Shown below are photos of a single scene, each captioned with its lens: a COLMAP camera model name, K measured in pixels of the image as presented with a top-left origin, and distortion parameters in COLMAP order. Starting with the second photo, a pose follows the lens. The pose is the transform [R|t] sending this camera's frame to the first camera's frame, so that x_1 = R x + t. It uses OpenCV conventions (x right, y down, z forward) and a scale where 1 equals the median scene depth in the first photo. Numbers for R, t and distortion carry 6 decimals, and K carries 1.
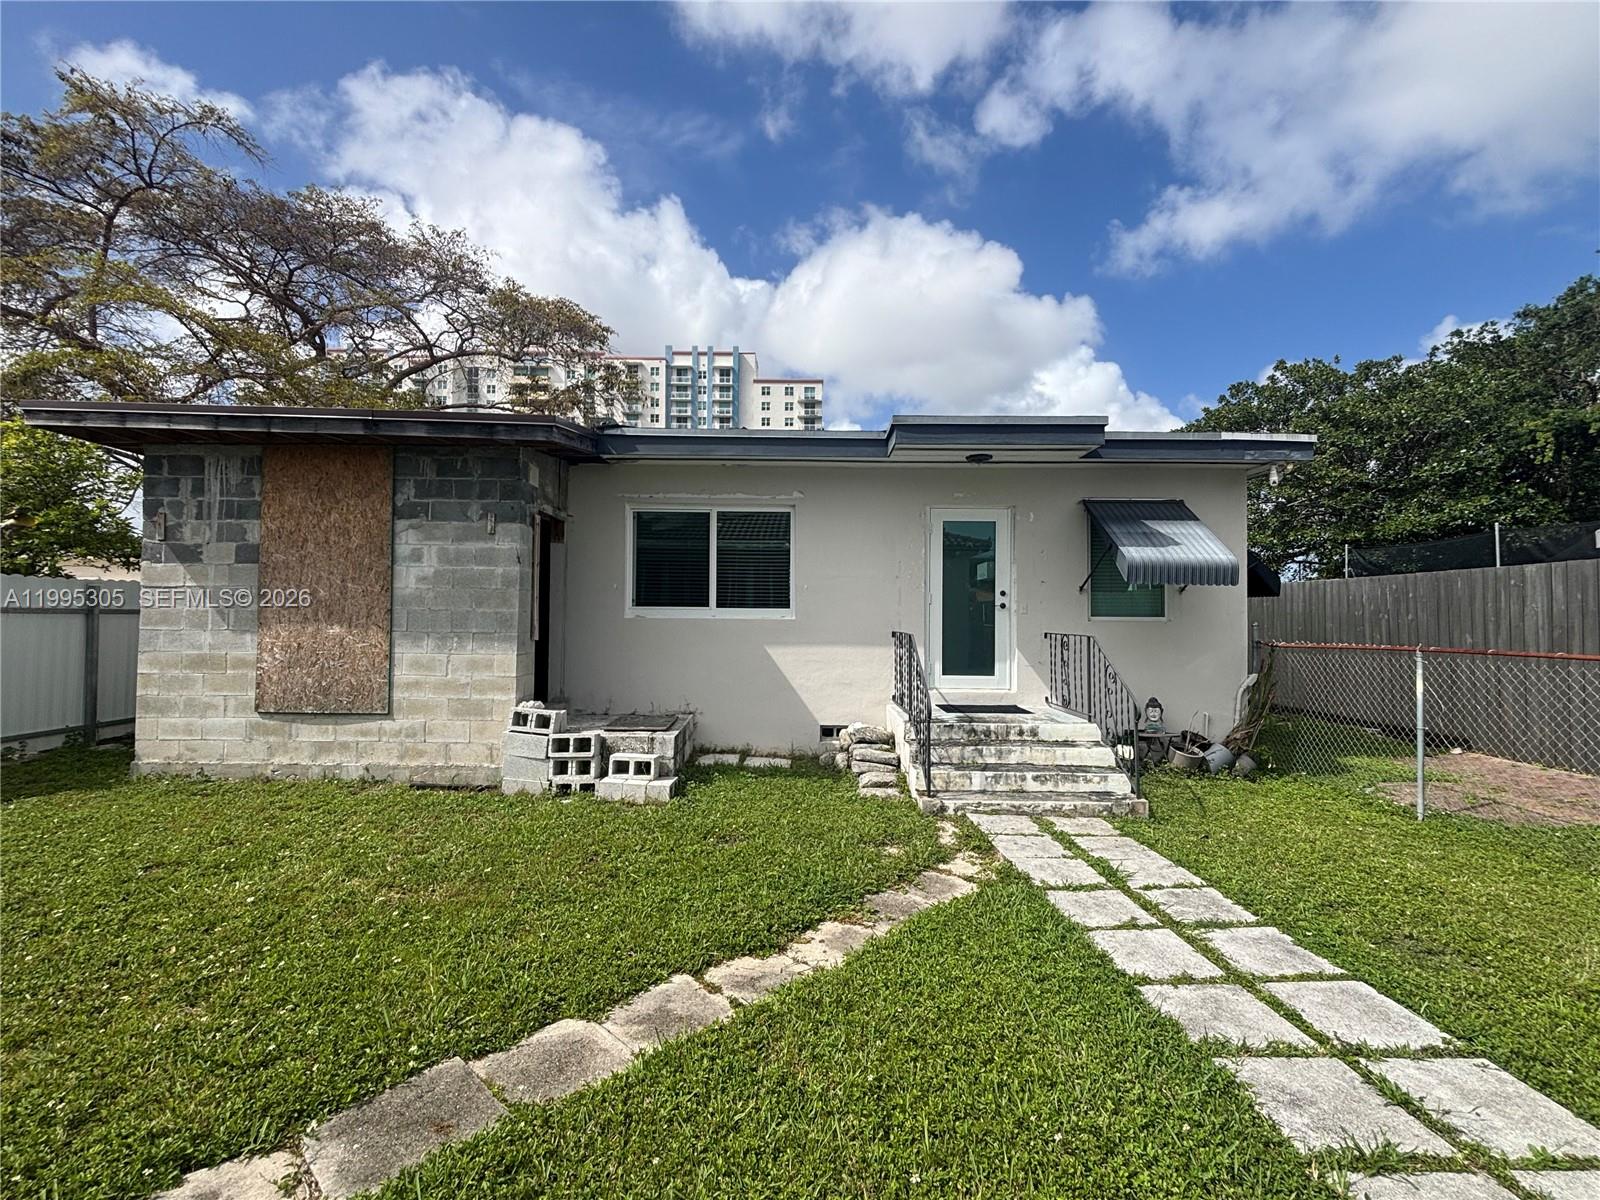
lens RADIAL K [[717.8, 0, 800.0], [0, 717.8, 600.0], [0, 0, 1]] dist [0.002441, -0.006002]
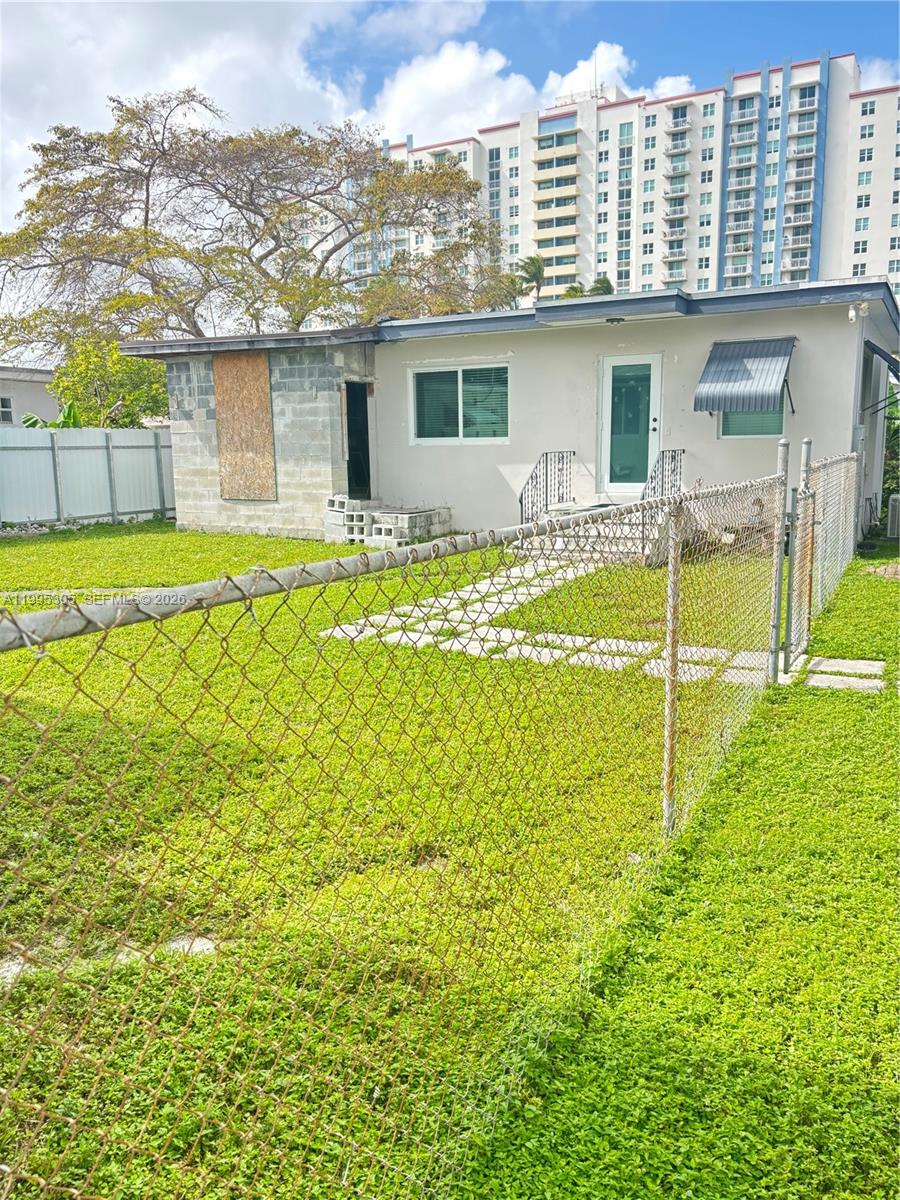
lens RADIAL K [[887.5, 0, 450.0], [0, 887.5, 600.0], [0, 0, 1]] dist [0.101028, -0.112185]
pose [[0.872910, 0.063383, -0.483746, 0.767942], [0.033765, 0.981299, 0.189505, -0.008547], [0.486711, -0.181755, 0.854446, -0.646138]]
